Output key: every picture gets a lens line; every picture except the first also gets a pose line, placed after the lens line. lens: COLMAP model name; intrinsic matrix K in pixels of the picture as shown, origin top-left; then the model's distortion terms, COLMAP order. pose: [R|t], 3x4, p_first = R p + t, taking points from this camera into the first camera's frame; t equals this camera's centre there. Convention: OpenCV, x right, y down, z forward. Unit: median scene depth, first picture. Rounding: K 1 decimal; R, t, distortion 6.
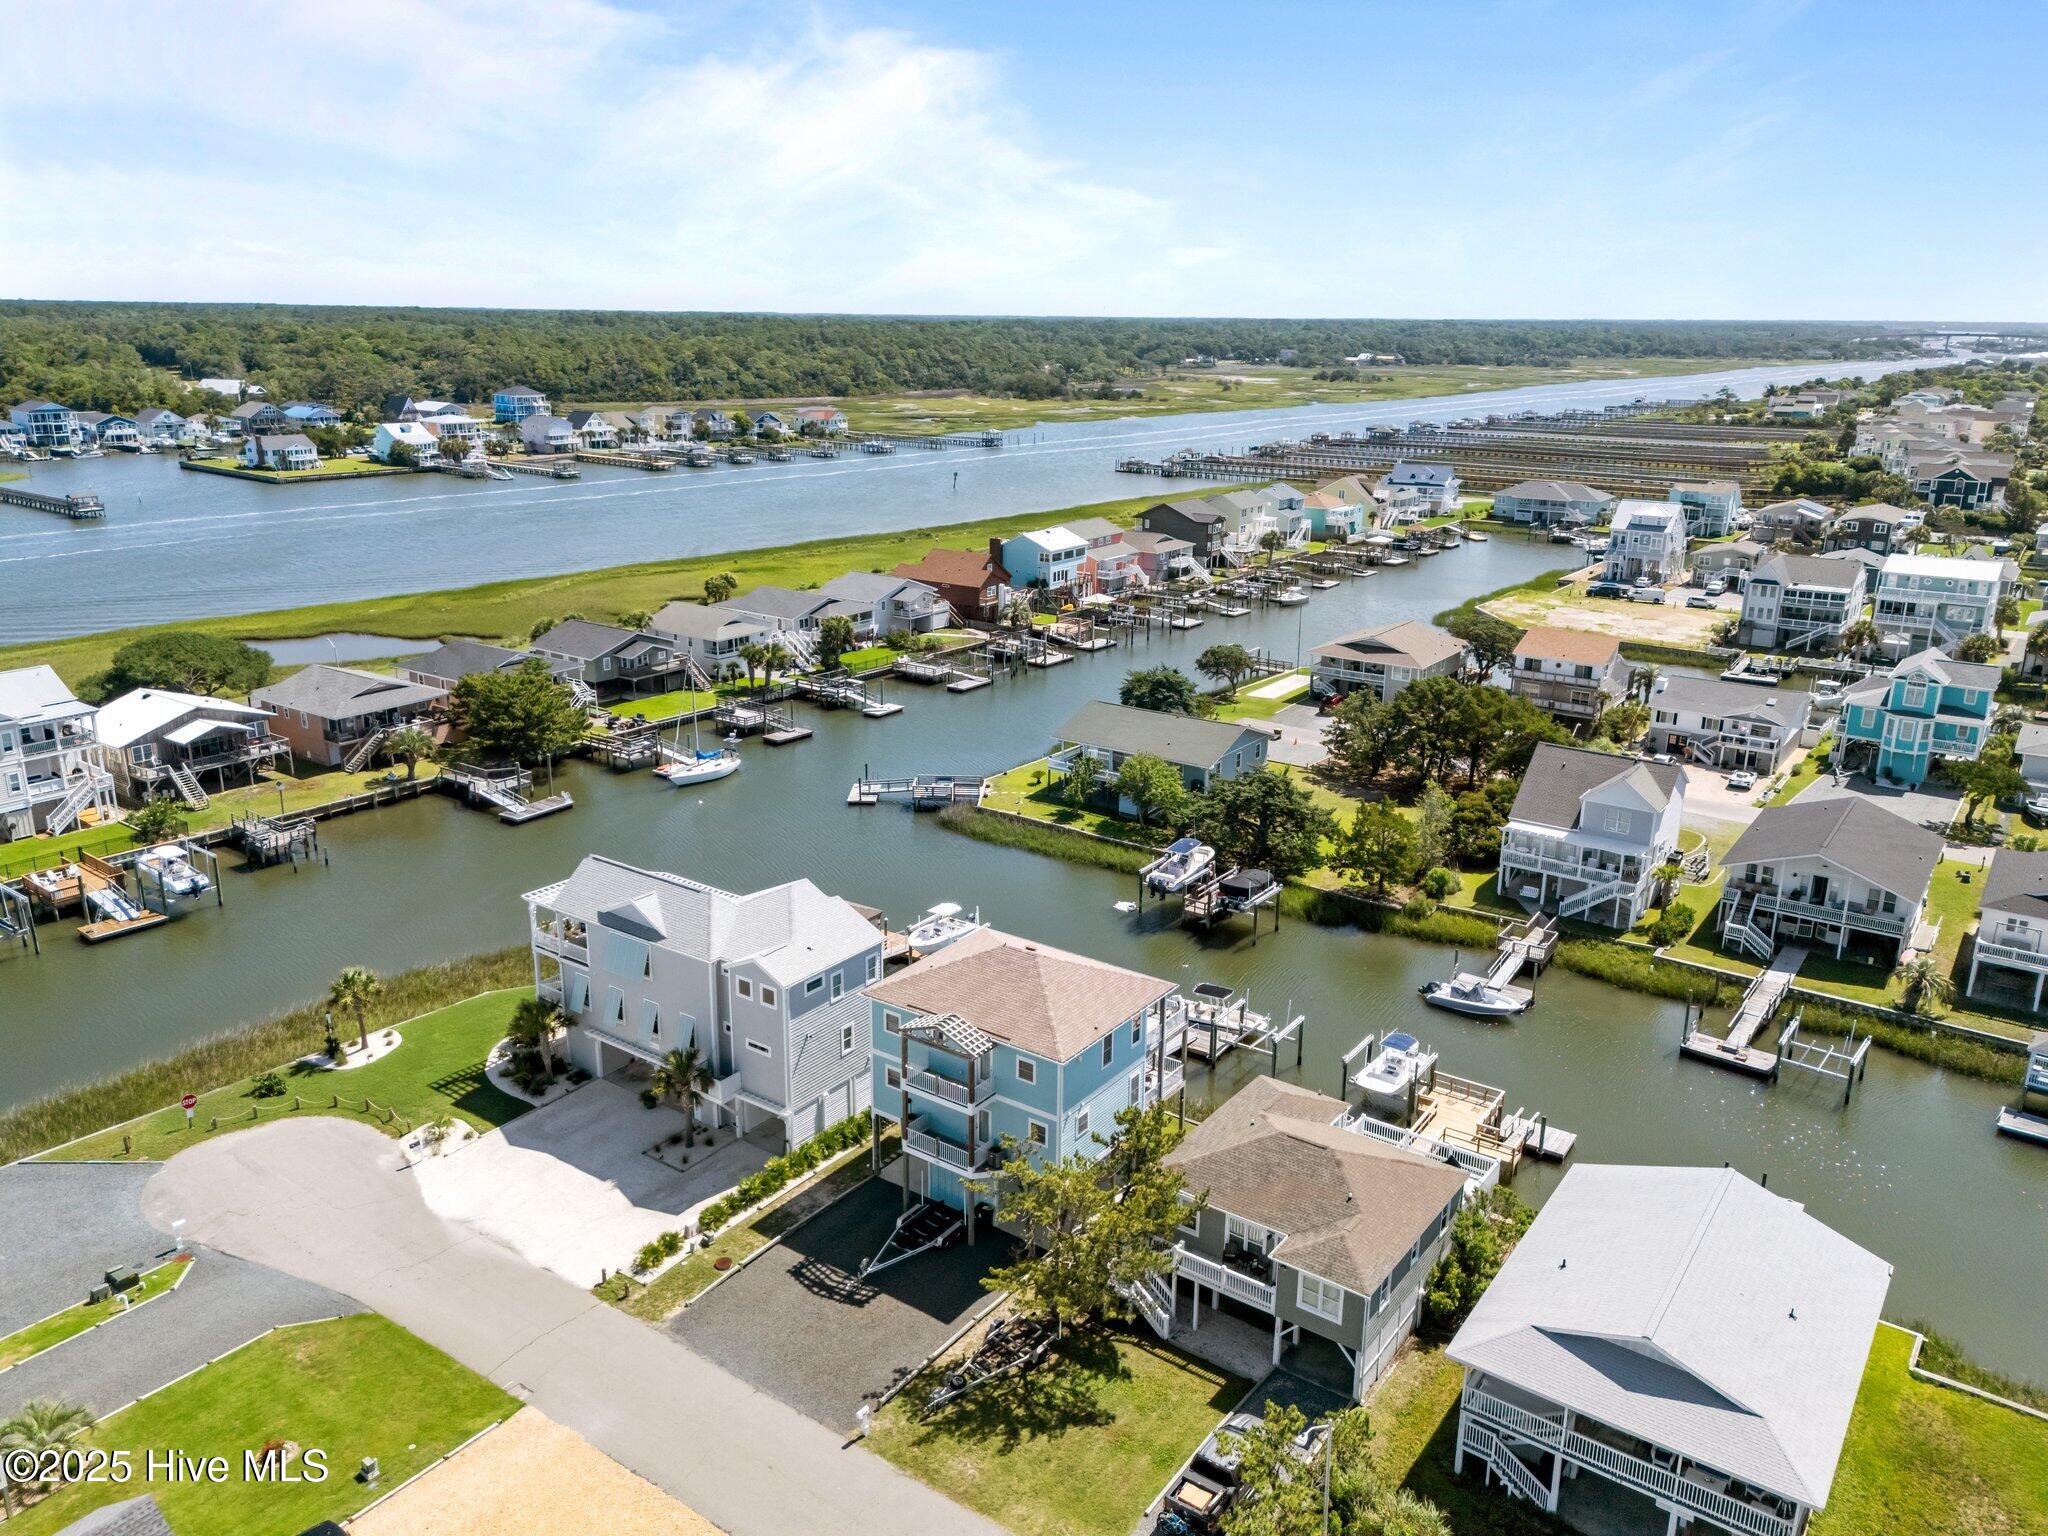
lens RADIAL K [[1498.8, 0, 1024.0], [0, 1498.8, 768.0], [0, 0, 1]] dist [0.085855, -0.088919]
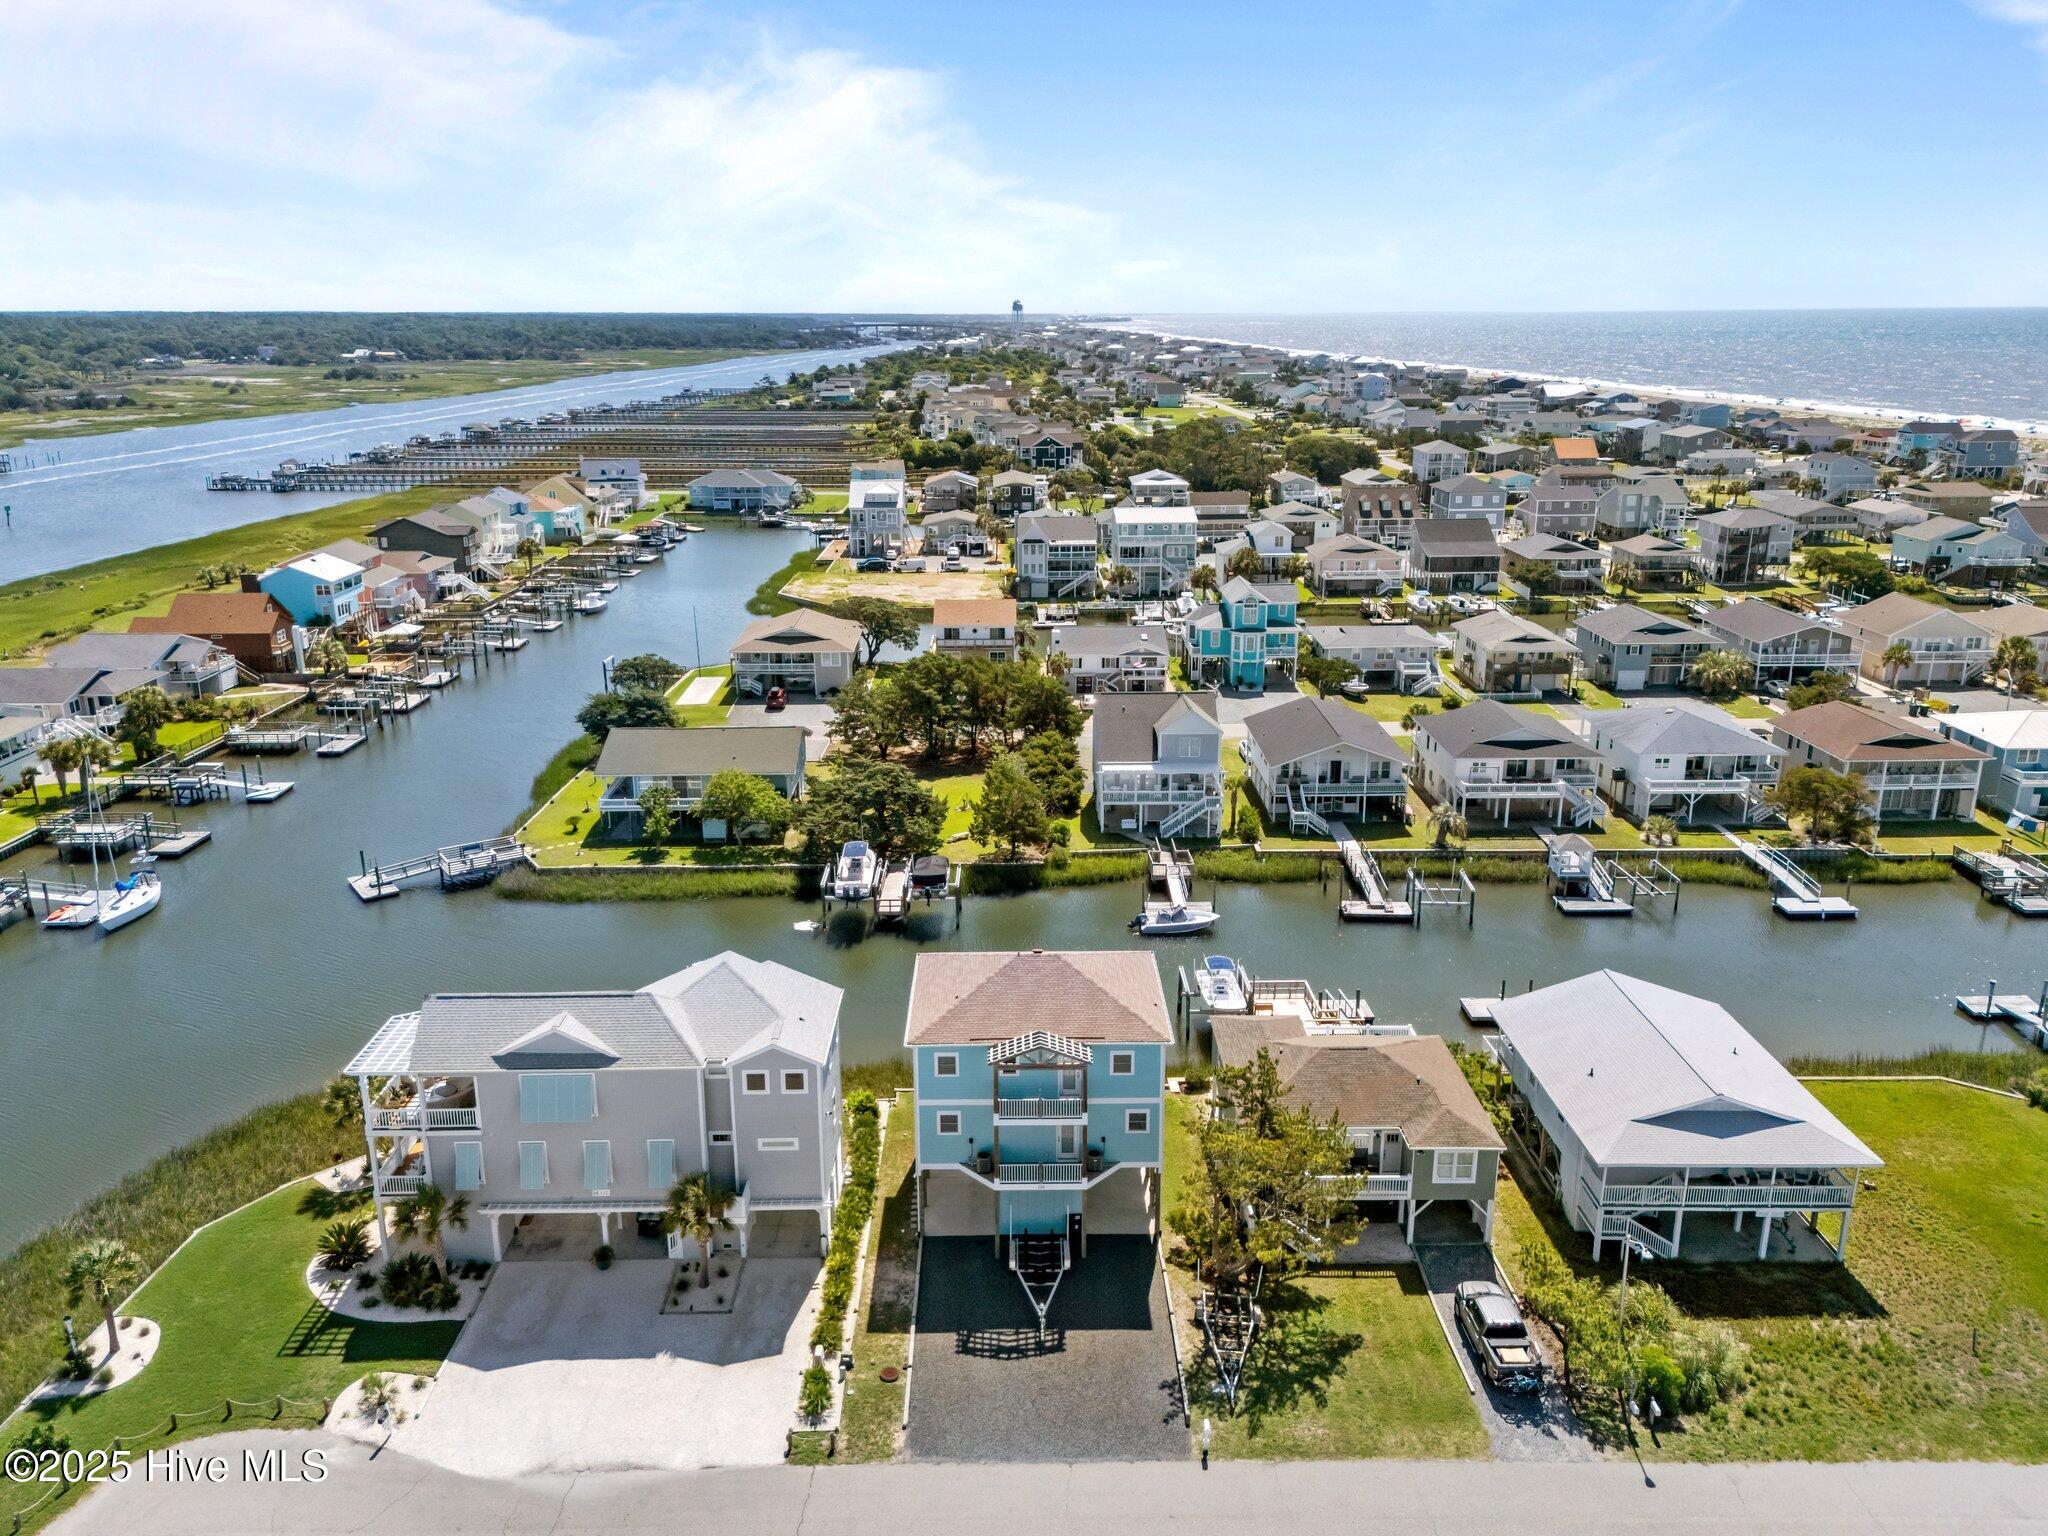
lens RADIAL K [[1521.5, 0, 1024.8], [0, 1521.5, 777.5], [0, 0, 1]] dist [0.086300, -0.098571]
pose [[0.804843, -0.185077, 0.563892, -0.292741], [0.181890, 0.981332, 0.062474, -0.029820], [-0.564928, 0.052284, 0.823482, 0.097004]]
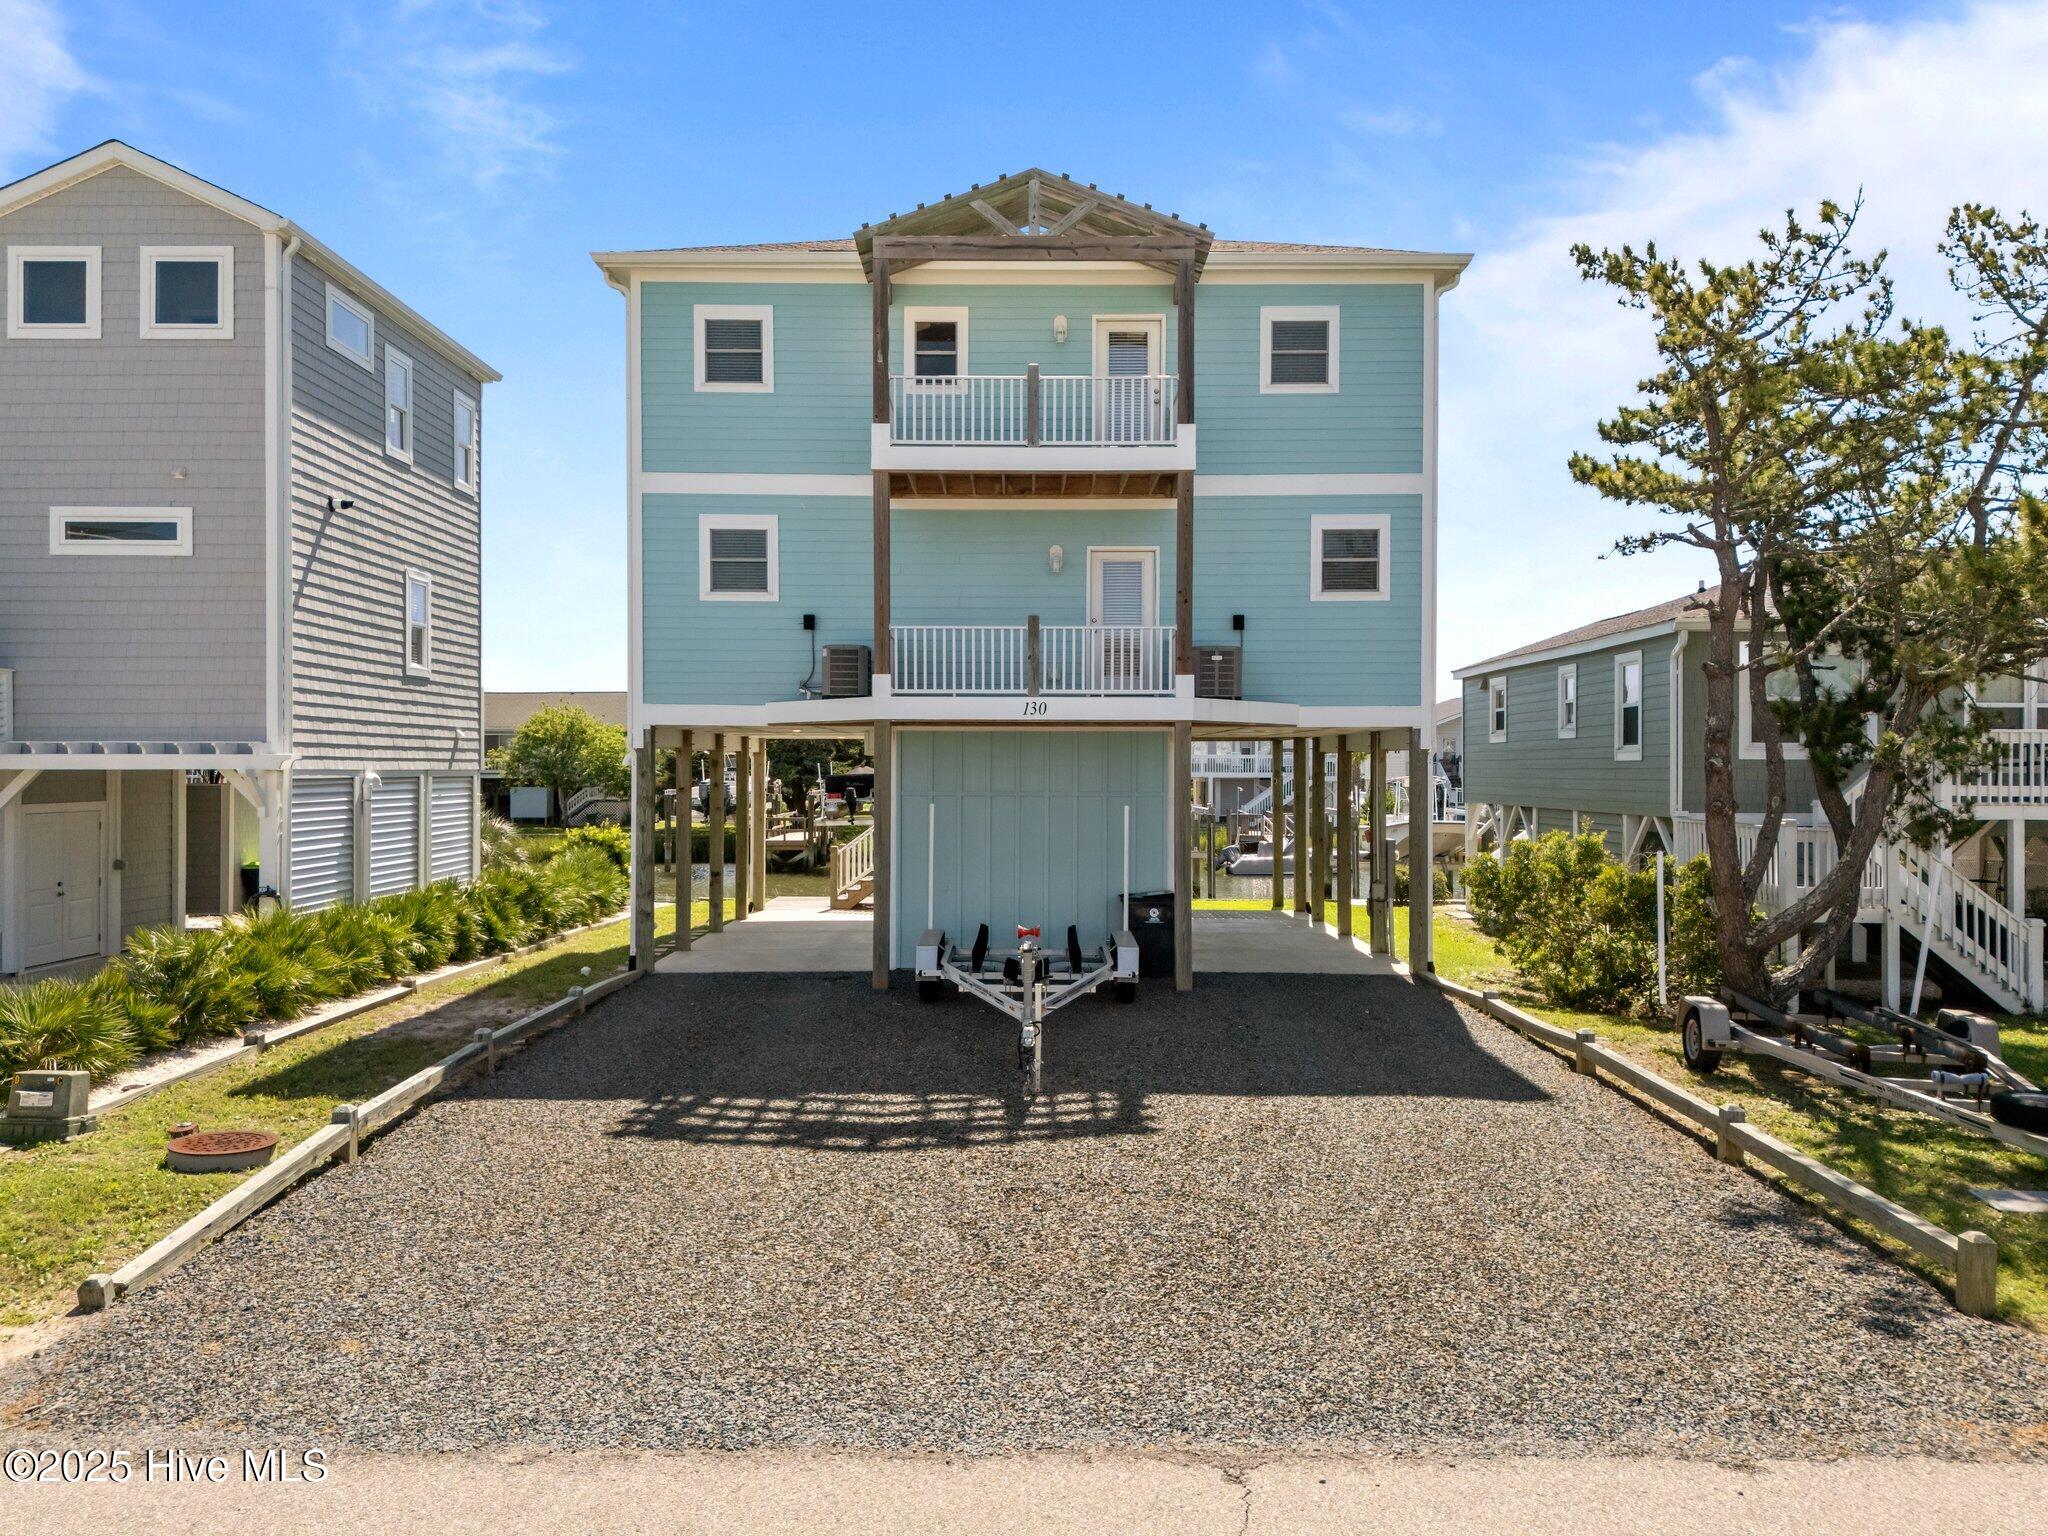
lens RADIAL K [[1505.0, 0, 1021.8], [0, 1505.0, 768.2], [0, 0, 1]] dist [0.076348, -0.071290]
pose [[0.813340, -0.010236, 0.581699, -0.113556], [0.173942, 0.958391, -0.226343, 0.171950], [-0.555178, 0.285276, 0.781278, 0.406251]]
